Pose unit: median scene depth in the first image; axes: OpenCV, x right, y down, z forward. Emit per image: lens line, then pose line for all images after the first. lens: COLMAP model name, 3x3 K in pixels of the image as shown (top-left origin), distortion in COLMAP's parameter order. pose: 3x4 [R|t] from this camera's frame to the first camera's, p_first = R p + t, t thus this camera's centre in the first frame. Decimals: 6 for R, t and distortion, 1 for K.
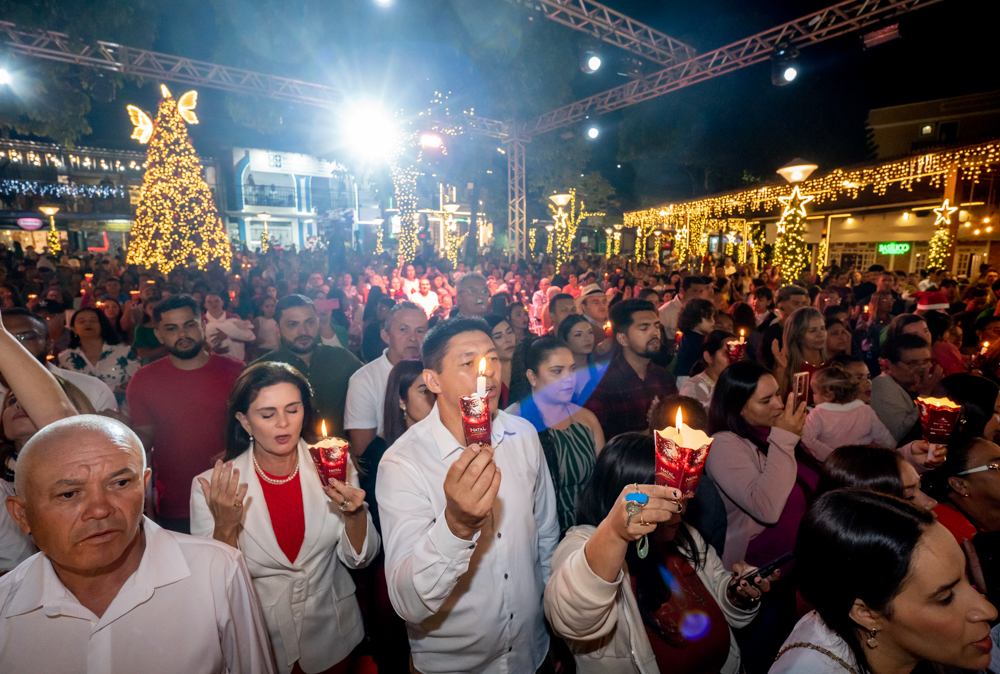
lens RADIAL K [[483.5, 0, 500.0], [0, 483.5, 337.0], [0, 0, 1]] dist [-0.004217, 0.000156]
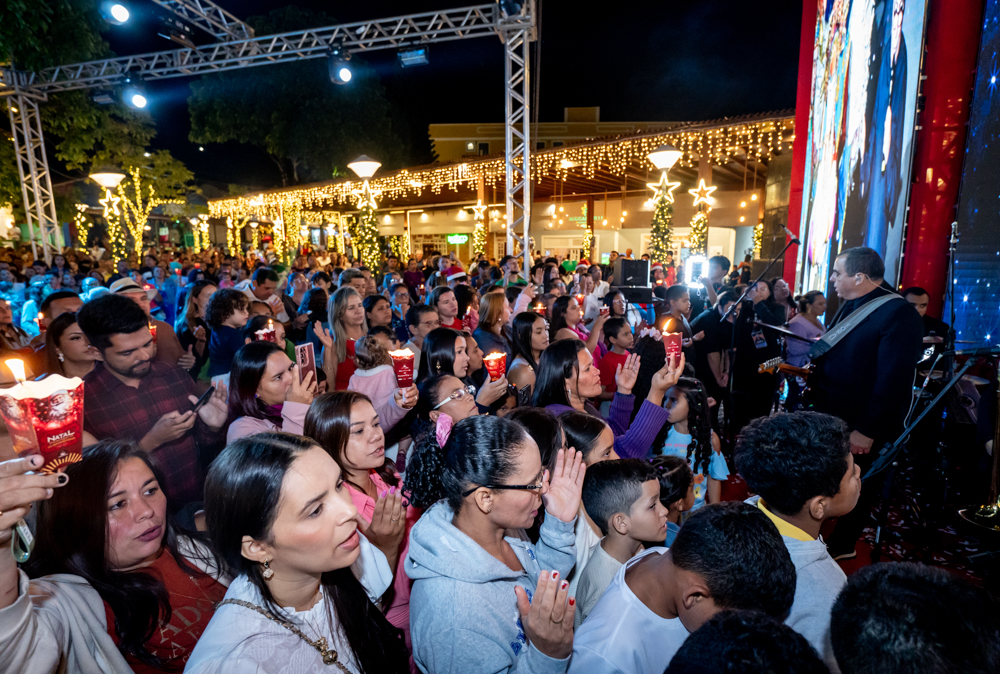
lens RADIAL K [[486.8, 0, 500.0], [0, 486.8, 337.0], [0, 0, 1]] dist [0.002184, 0.000444]
pose [[0.763619, -0.130614, 0.632318, 0.104730], [0.128477, 0.990479, 0.049442, 0.022330], [-0.632756, 0.043484, 0.773129, -0.028960]]
